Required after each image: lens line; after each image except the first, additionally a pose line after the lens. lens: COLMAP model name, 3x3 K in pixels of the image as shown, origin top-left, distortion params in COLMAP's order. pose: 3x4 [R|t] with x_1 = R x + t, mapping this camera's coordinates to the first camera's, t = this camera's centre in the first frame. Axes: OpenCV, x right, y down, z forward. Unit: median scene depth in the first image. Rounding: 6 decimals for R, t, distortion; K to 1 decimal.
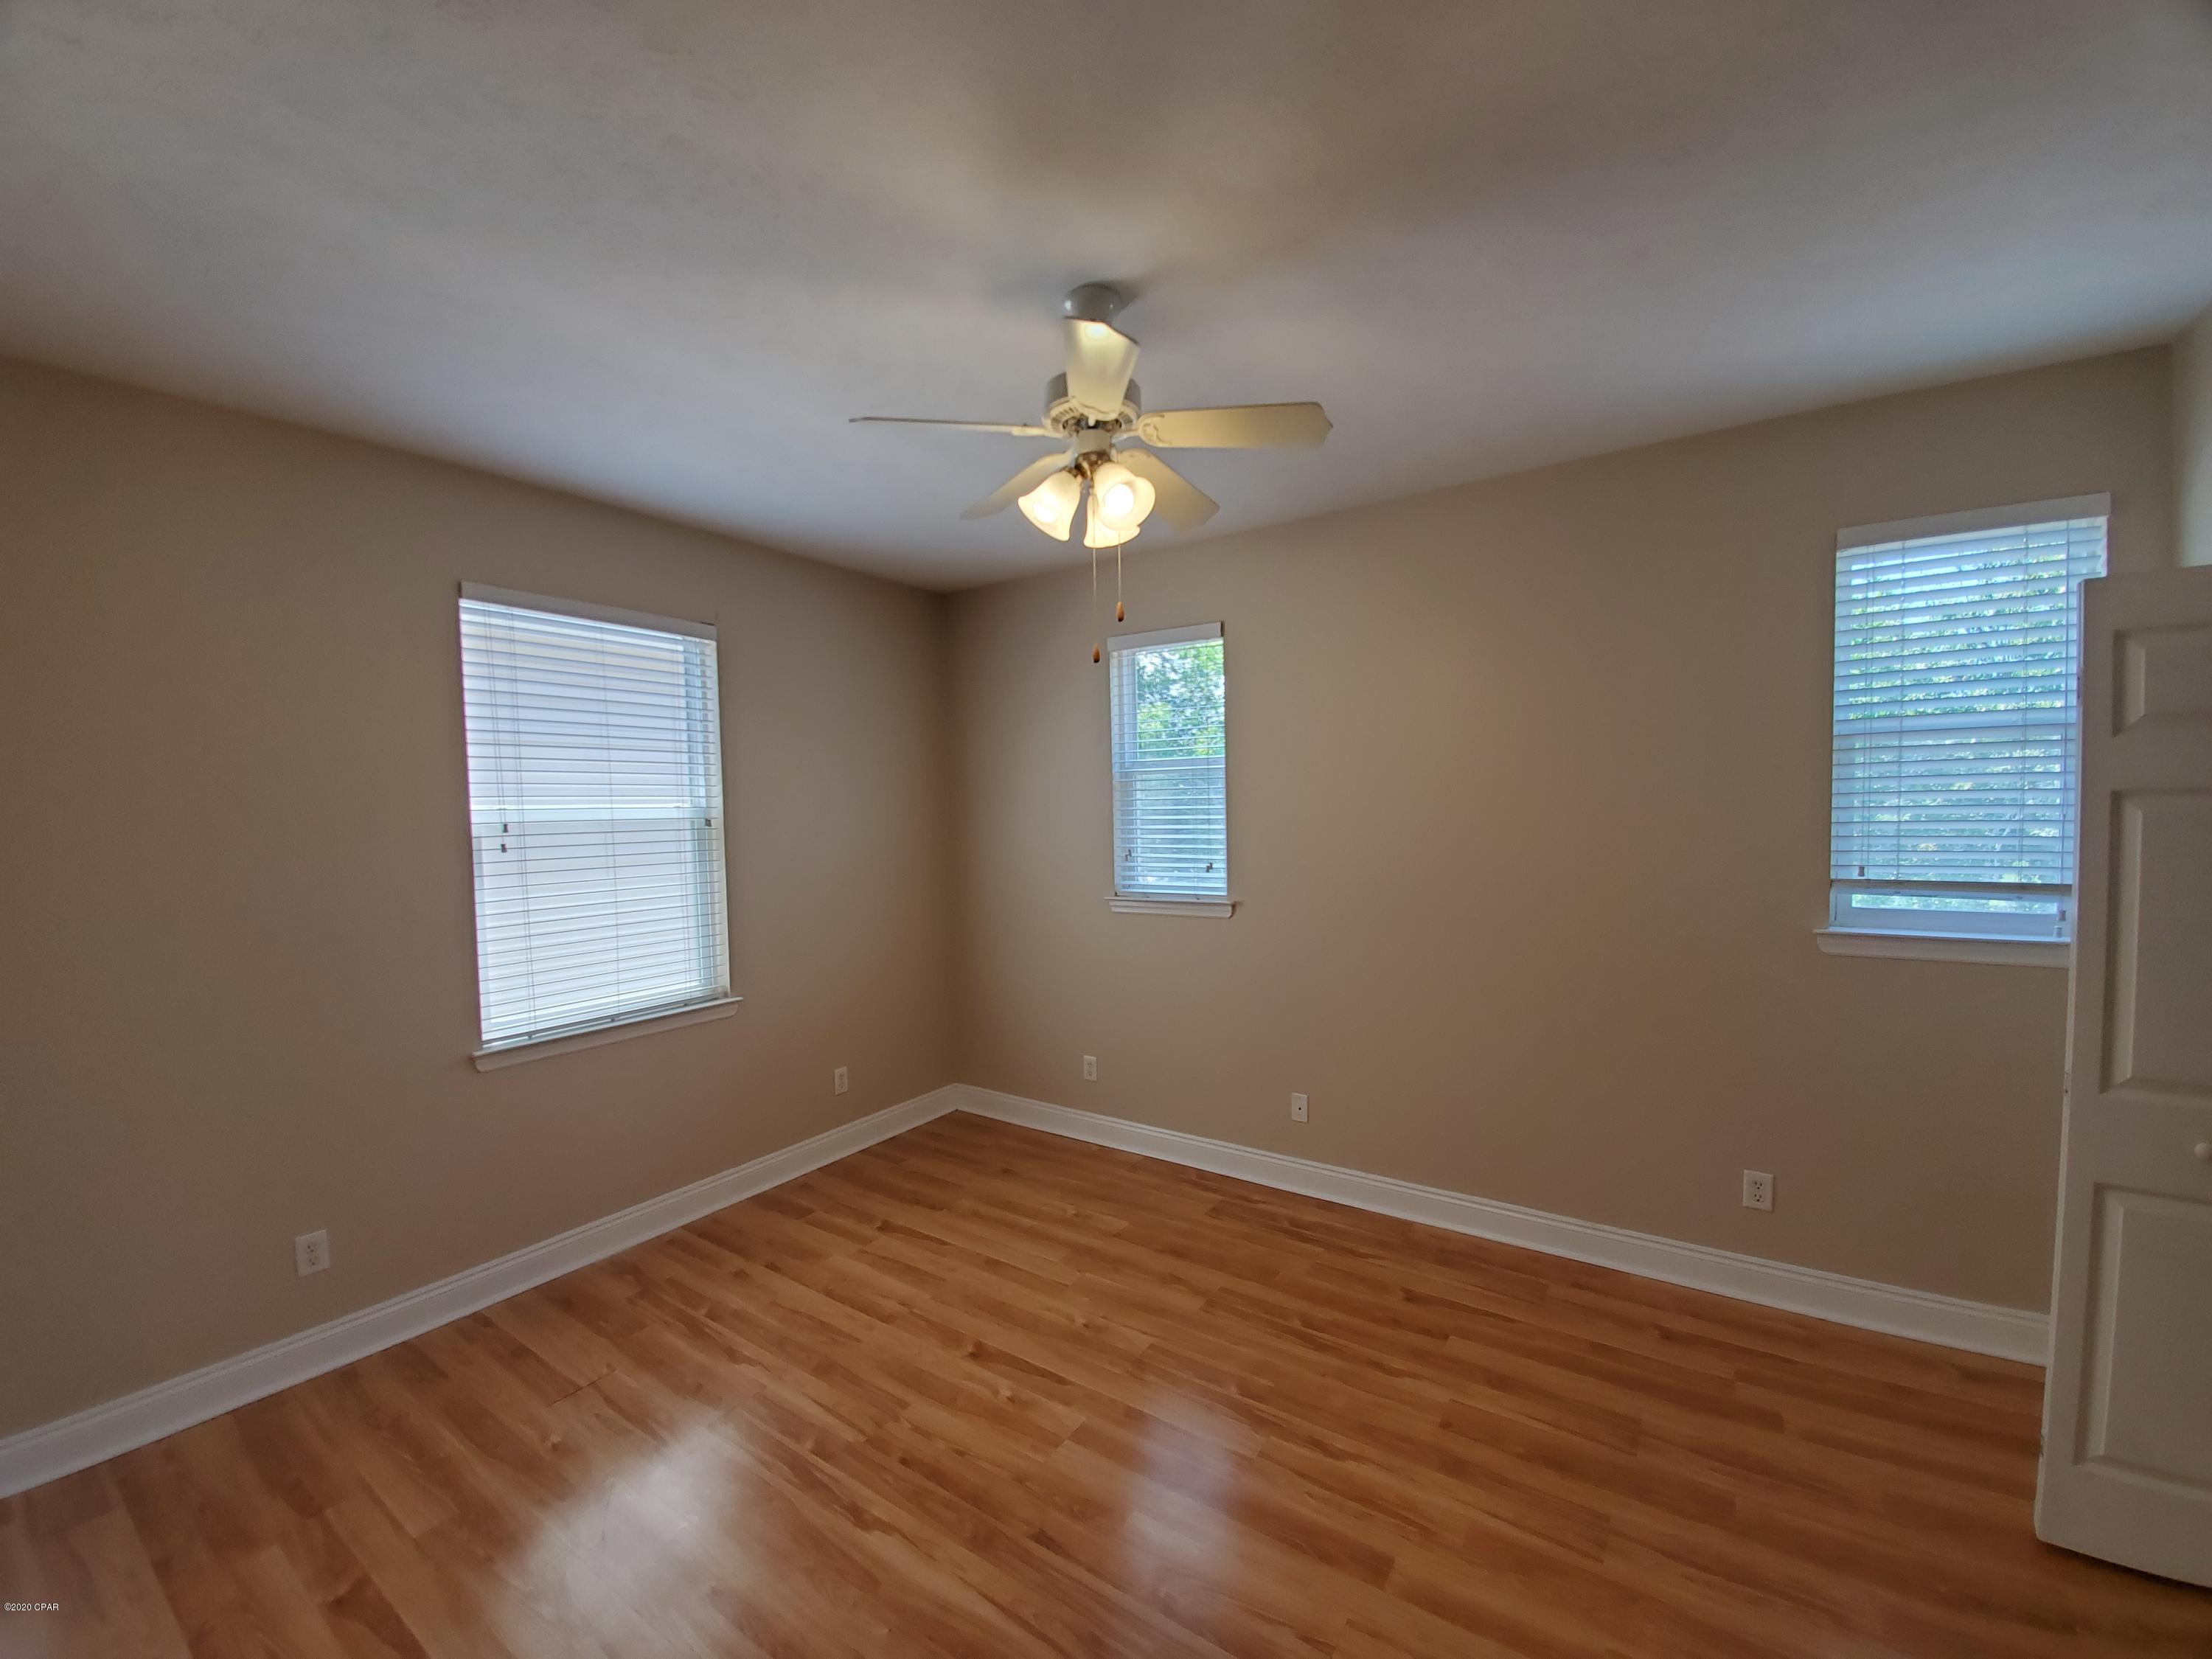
lens RADIAL K [[873.2, 0, 1109.0], [0, 873.2, 849.5], [0, 0, 1]] dist [-0.000690, -0.010866]
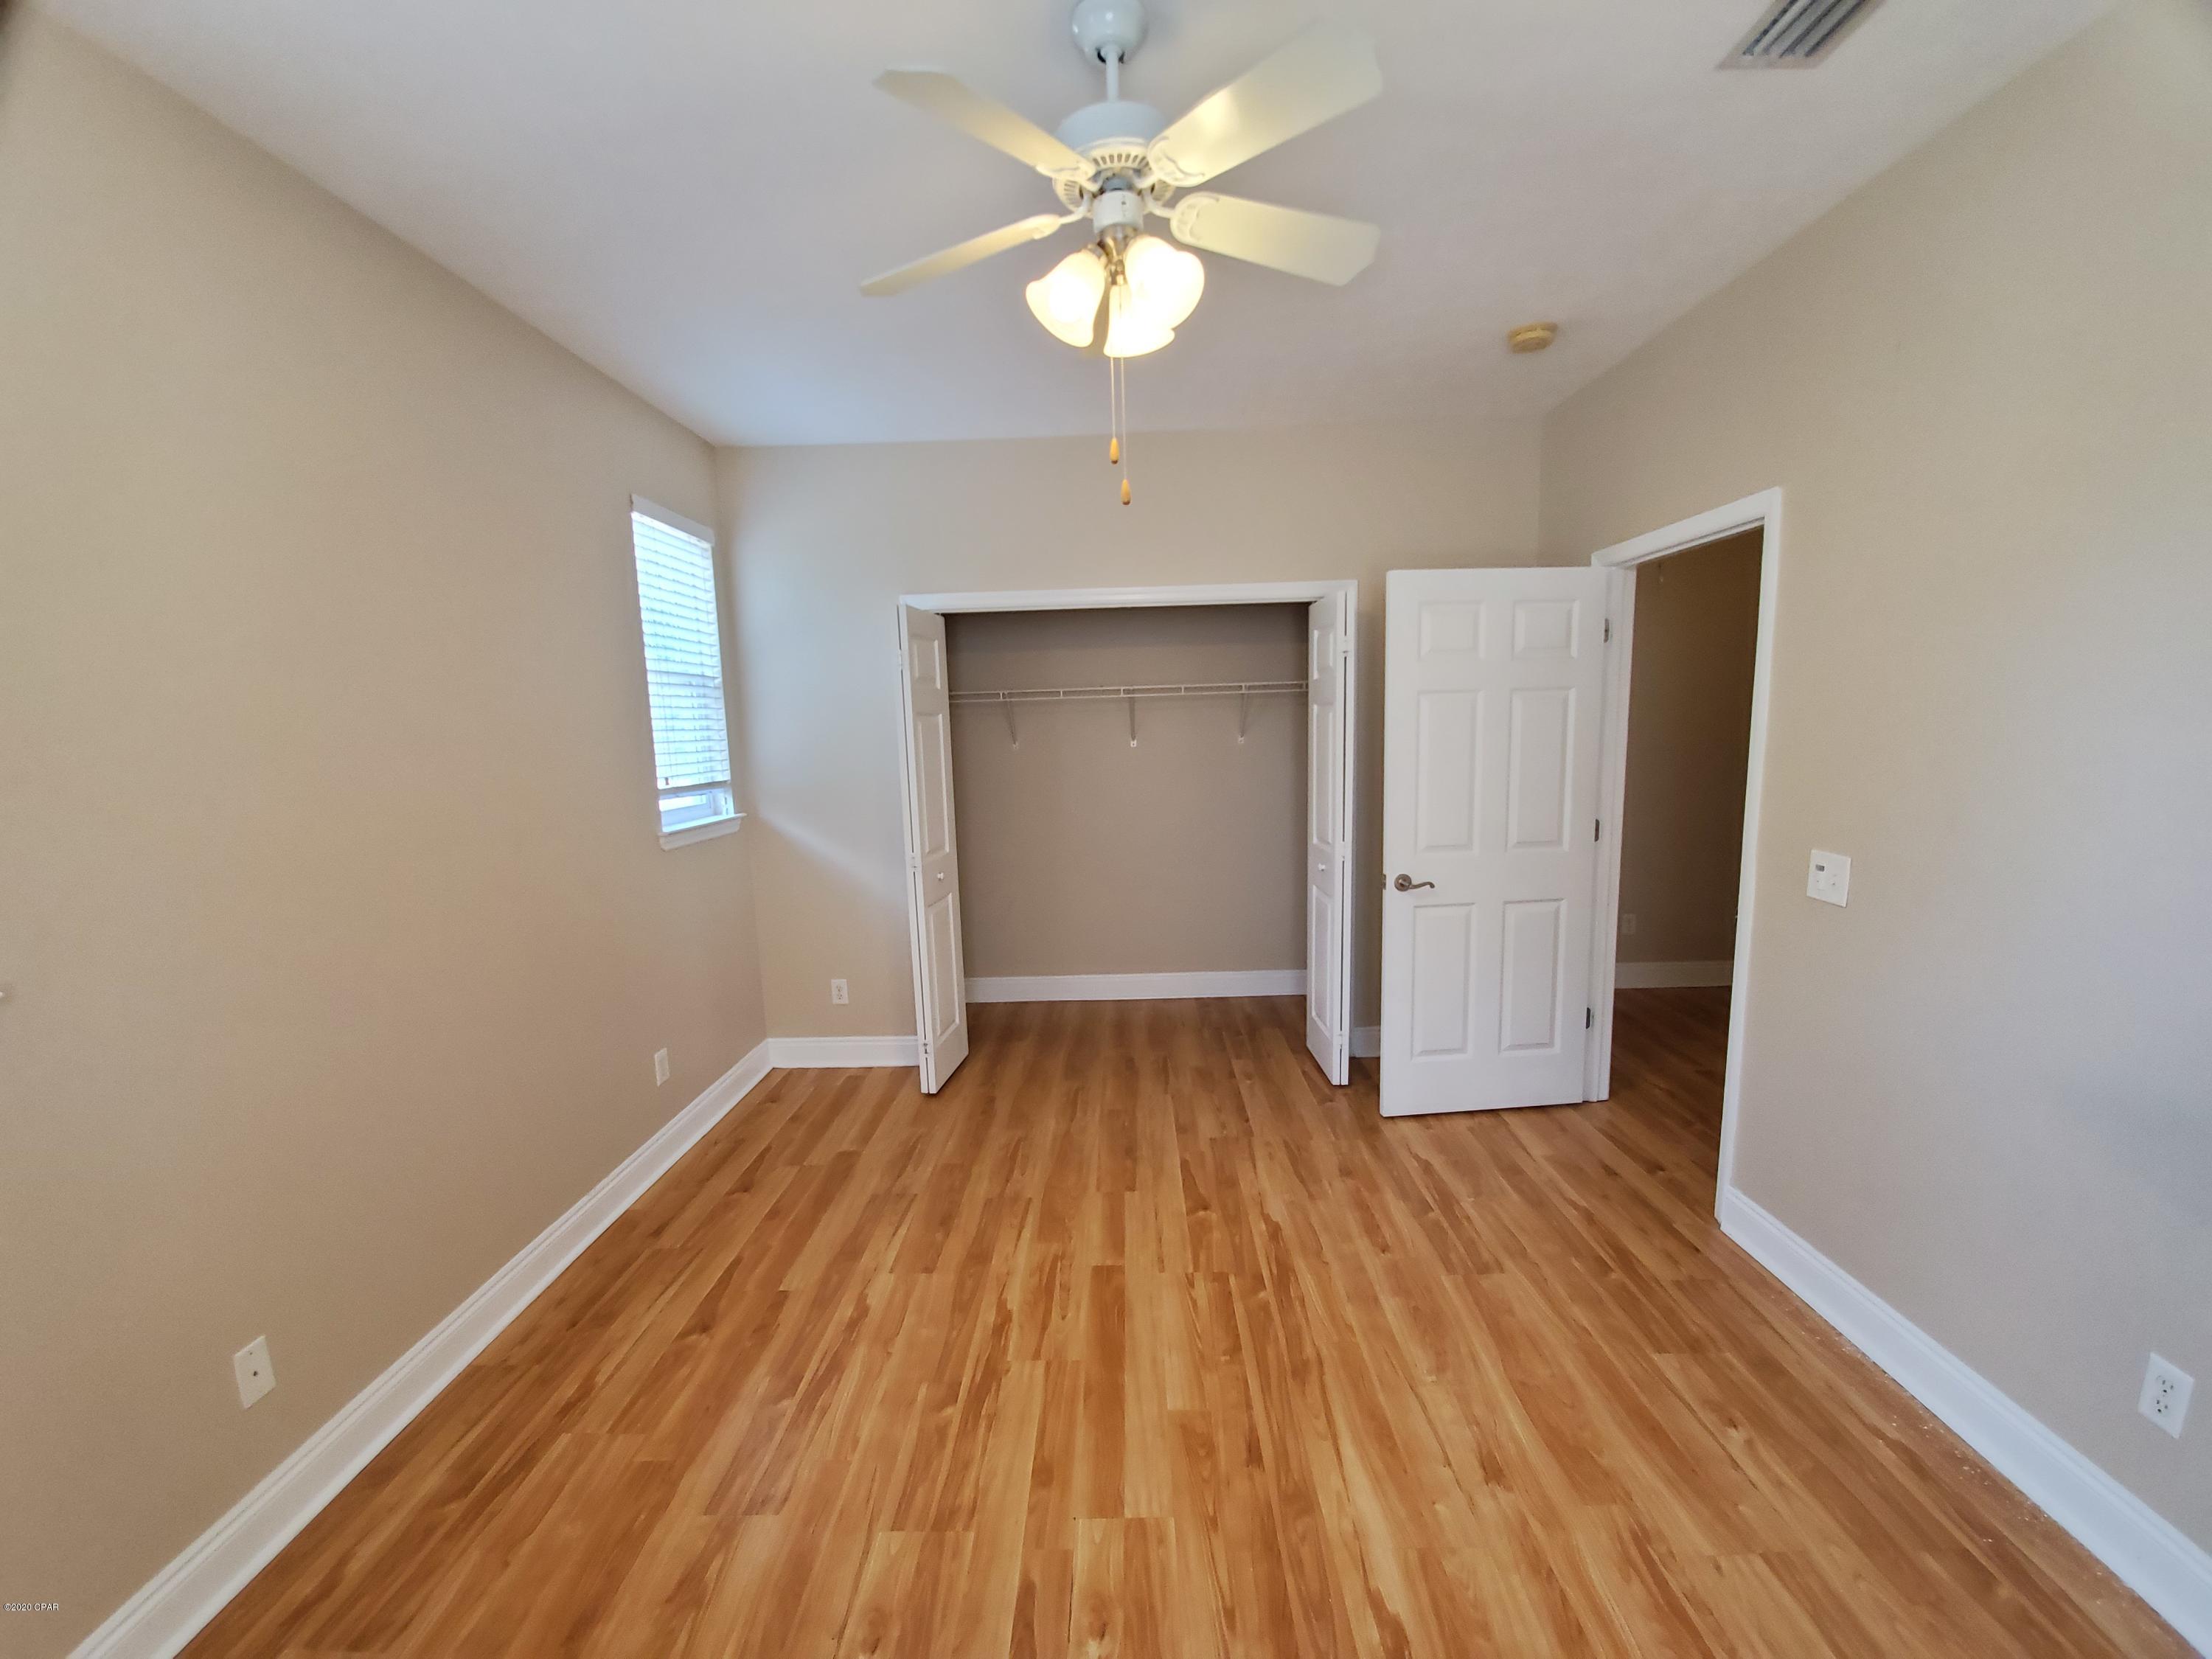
lens RADIAL K [[873.2, 0, 1109.0], [0, 873.2, 849.5], [0, 0, 1]] dist [-0.000690, -0.010866]
pose [[-0.549213, -0.081759, 0.831673, -0.628839], [0.079528, 0.985572, 0.149407, -0.017807], [-0.831889, 0.148198, -0.534787, 1.332281]]
